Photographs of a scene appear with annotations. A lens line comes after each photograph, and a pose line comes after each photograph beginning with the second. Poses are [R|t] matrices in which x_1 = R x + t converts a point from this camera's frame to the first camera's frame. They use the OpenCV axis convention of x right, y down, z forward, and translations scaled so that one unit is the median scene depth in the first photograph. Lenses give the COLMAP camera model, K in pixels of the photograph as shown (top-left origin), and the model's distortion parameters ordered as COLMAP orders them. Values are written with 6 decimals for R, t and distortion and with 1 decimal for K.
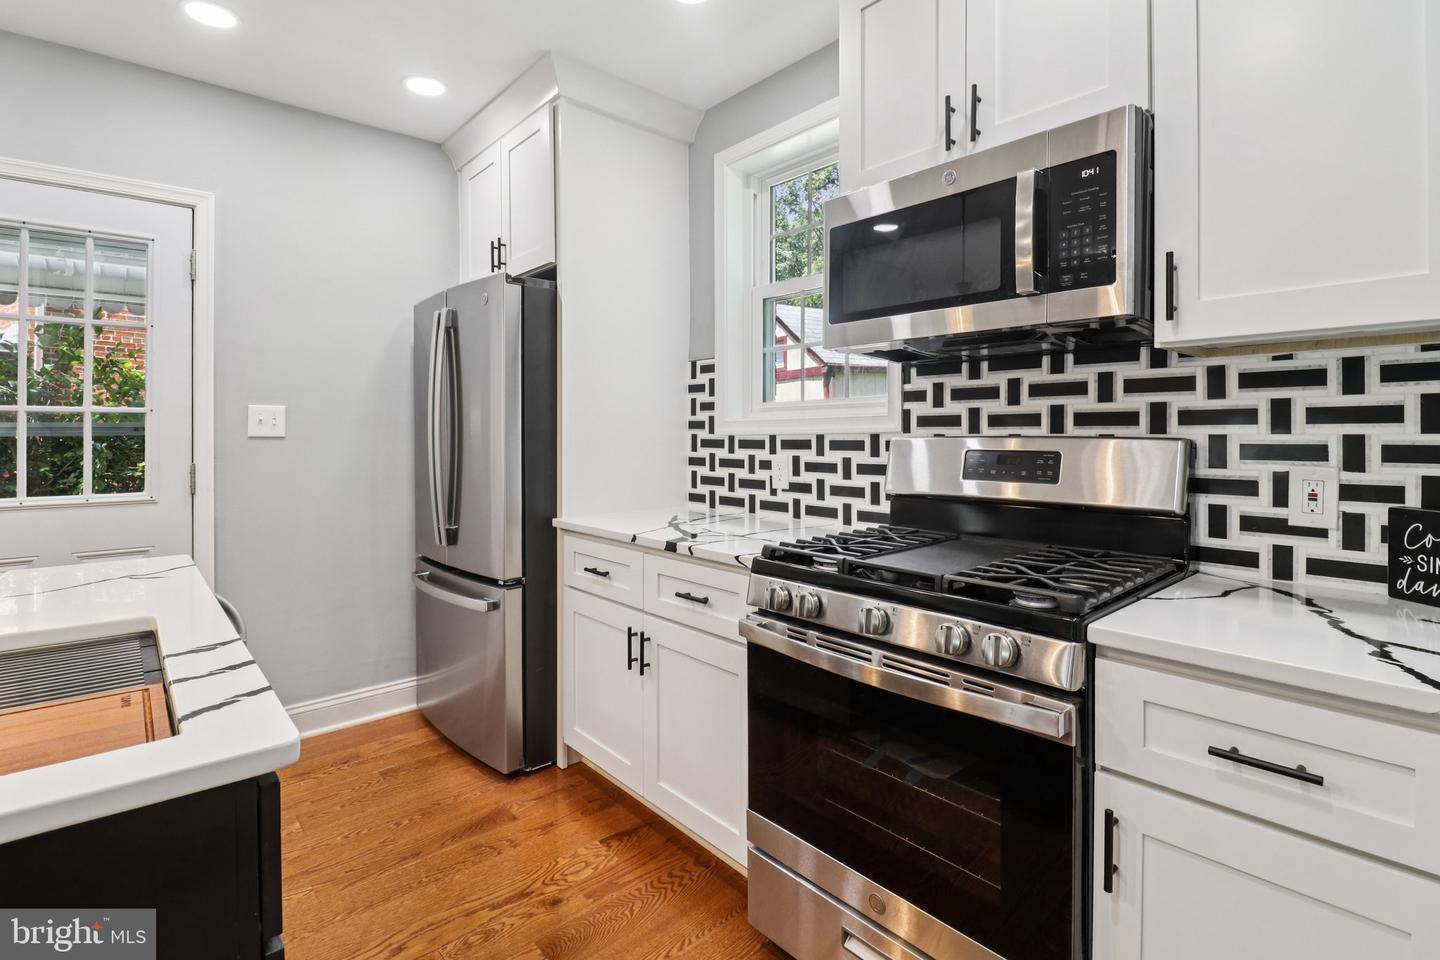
lens RADIAL K [[689.3, 0, 697.3], [0, 689.3, 433.8], [0, 0, 1]] dist [-0.000671, -0.017911]
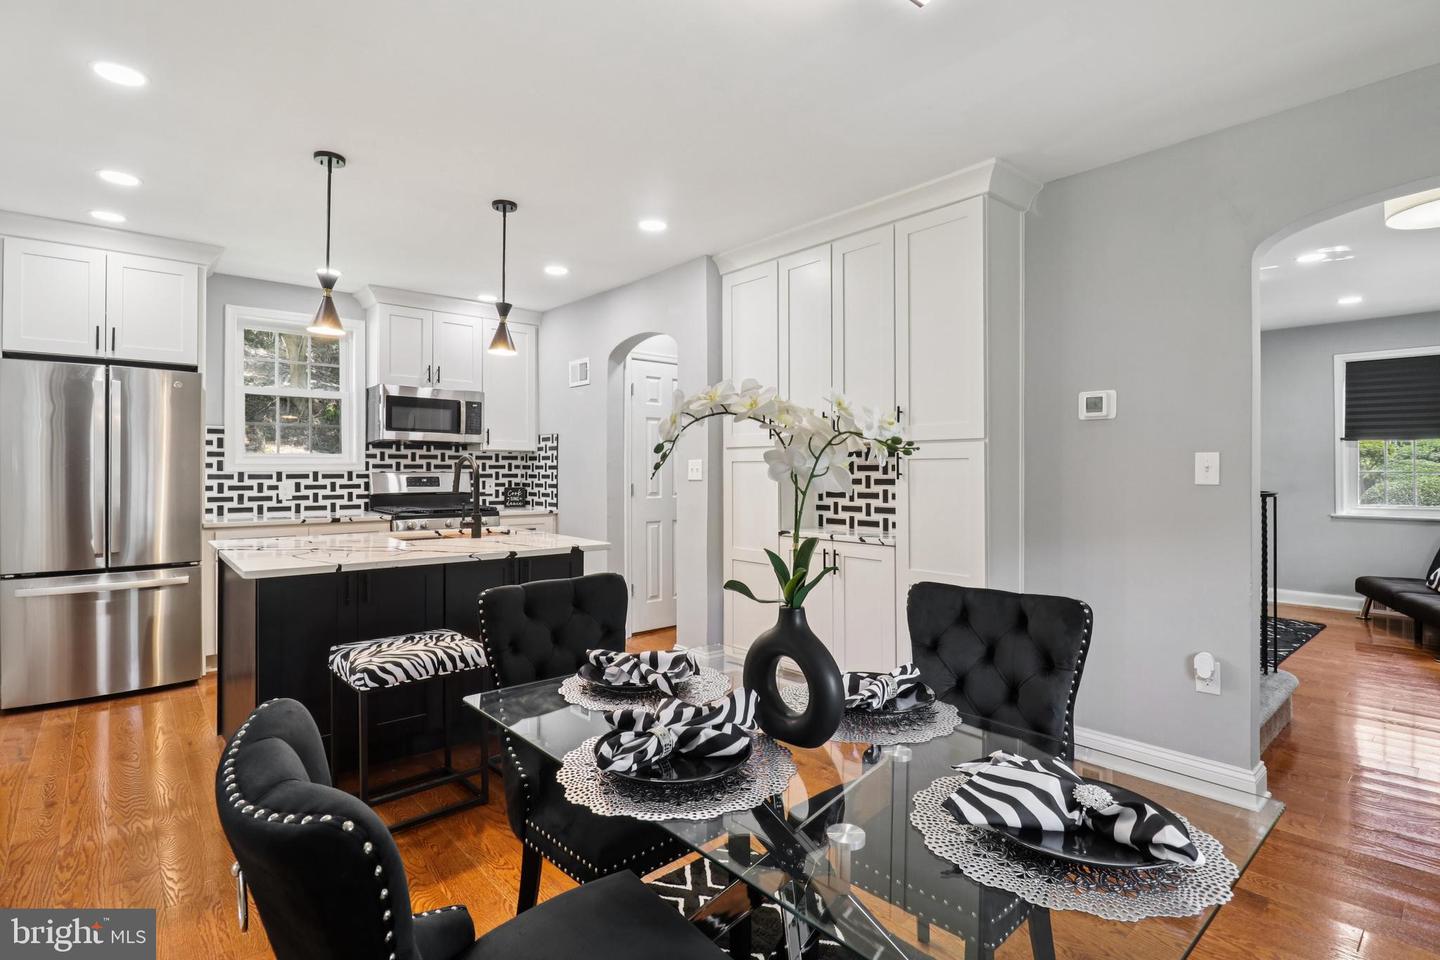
lens RADIAL K [[685.4, 0, 720.0], [0, 685.4, 480.0], [0, 0, 1]] dist [0.000557, -0.014340]
pose [[-0.015882, -0.011829, 0.999804, -2.068533], [-0.001013, 0.999930, 0.011814, 0.001307], [-0.999873, -0.000825, -0.015893, -0.216737]]
